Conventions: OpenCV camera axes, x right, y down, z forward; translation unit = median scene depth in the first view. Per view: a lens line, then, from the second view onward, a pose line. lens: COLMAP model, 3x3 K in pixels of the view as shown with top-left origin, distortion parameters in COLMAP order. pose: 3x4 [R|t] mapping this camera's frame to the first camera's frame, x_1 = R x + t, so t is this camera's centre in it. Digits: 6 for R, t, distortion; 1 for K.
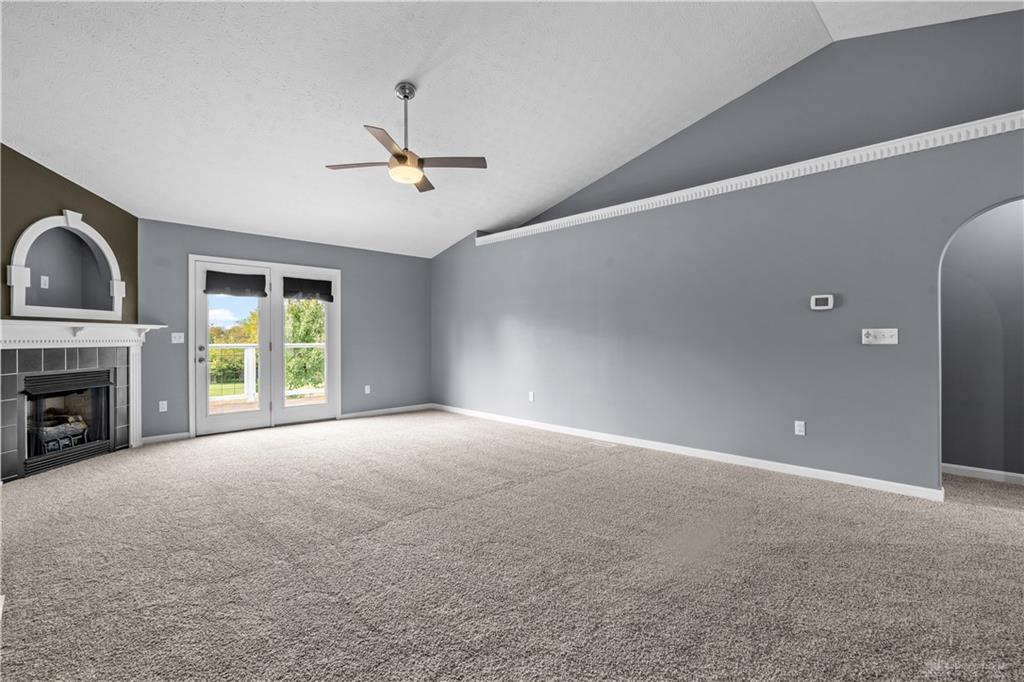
lens RADIAL K [[469.5, 0, 518.3], [0, 469.5, 336.2], [0, 0, 1]] dist [-0.006894, 0.002129]
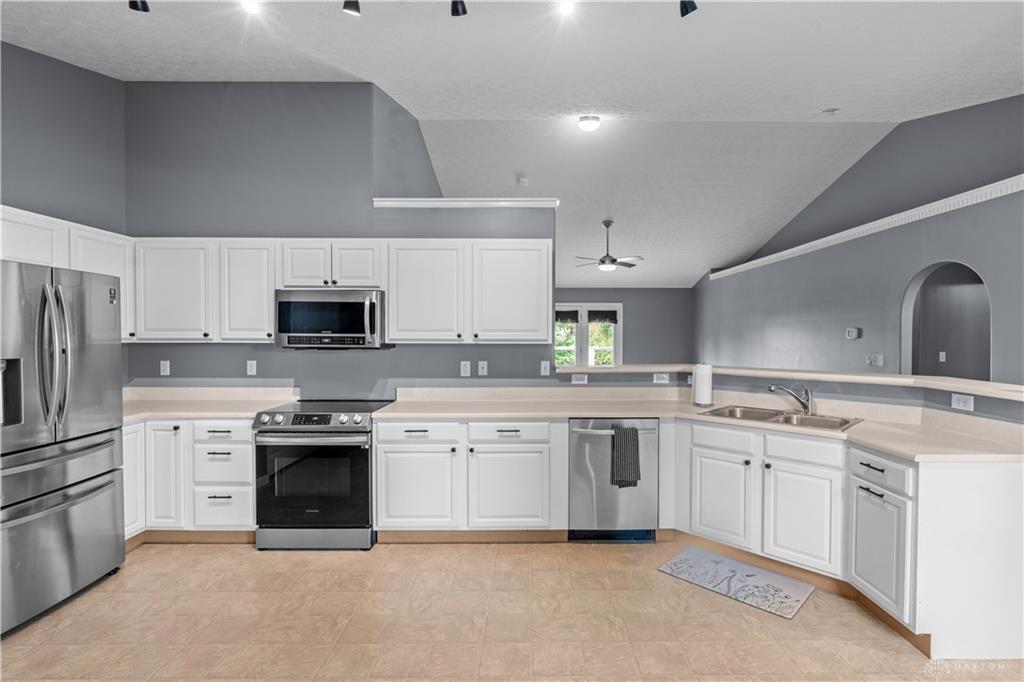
lens RADIAL K [[496.1, 0, 536.1], [0, 496.1, 342.8], [0, 0, 1]] dist [-0.002816, -0.000532]
pose [[0.717171, 0.019418, -0.696626, 0.747048], [-0.001995, 0.999665, 0.025811, -0.066062], [0.696894, -0.017121, 0.716970, -0.513861]]
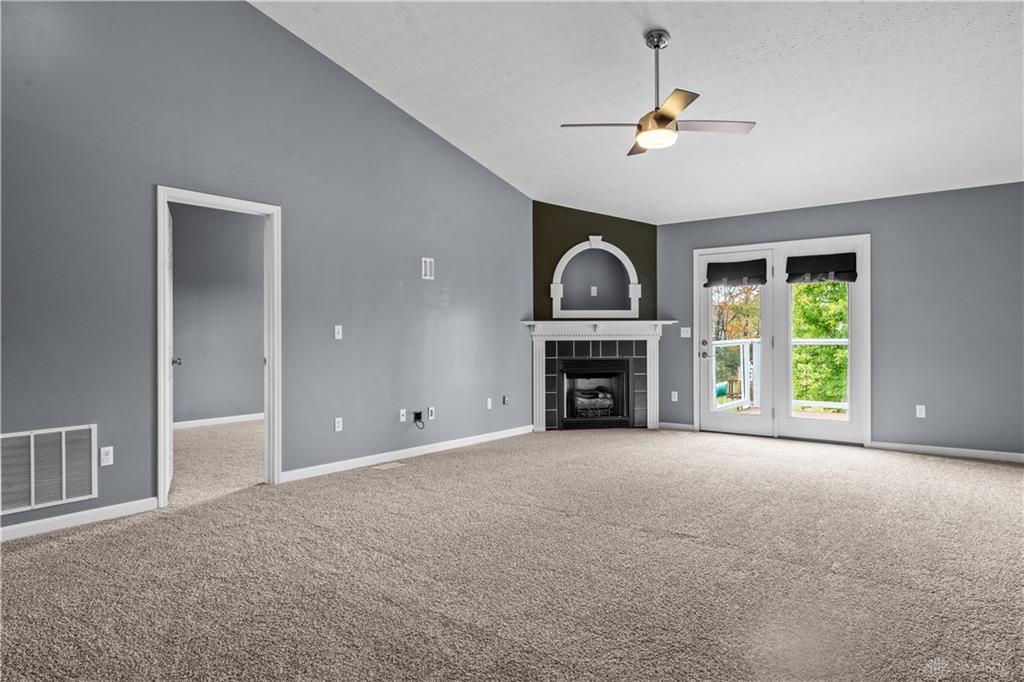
lens RADIAL K [[632.1, 0, 510.2], [0, 632.1, 334.7], [0, 0, 1]] dist [-0.008384, -0.001122]
pose [[0.107734, 0.006459, -0.994159, 0.646626], [0.009937, 0.999922, 0.007573, -0.005902], [0.994130, -0.010695, 0.107661, 0.479878]]
